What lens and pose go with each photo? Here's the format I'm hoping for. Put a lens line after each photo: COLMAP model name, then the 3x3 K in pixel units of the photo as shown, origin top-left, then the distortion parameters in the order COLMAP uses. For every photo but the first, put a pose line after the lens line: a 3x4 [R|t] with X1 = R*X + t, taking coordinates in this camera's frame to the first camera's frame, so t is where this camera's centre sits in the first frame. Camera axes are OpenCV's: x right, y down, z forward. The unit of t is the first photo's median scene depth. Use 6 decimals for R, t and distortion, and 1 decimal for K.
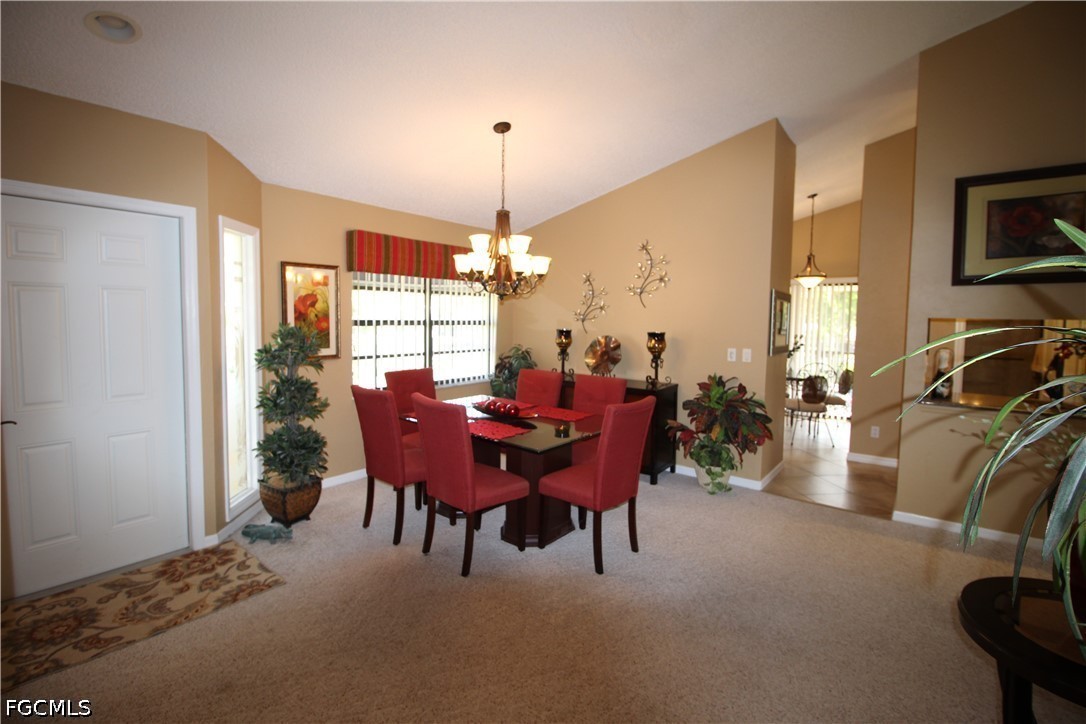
lens RADIAL K [[500.6, 0, 545.0], [0, 500.6, 355.8], [0, 0, 1]] dist [-0.000227, -0.012702]
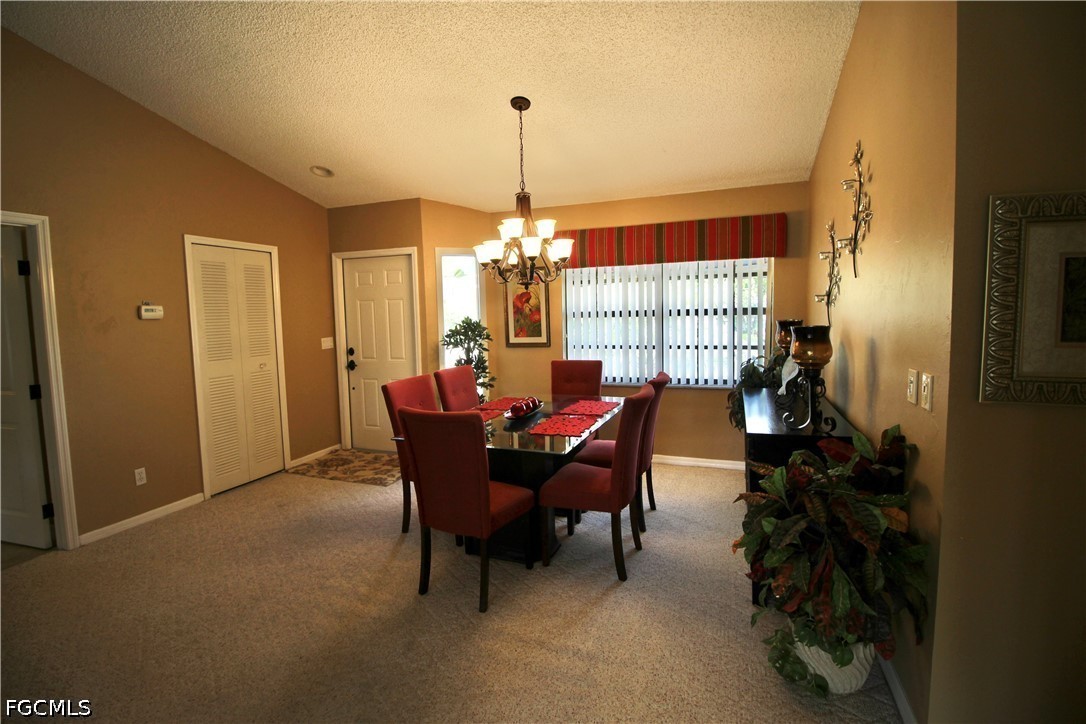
lens RADIAL K [[500.6, 0, 530.5], [0, 500.6, 351.0], [0, 0, 1]] dist [-0.000227, -0.012702]
pose [[0.282397, 0.056763, -0.957617, 0.723112], [-0.047442, 0.997853, 0.045157, -0.035539], [0.958124, 0.032679, 0.284483, 0.662730]]
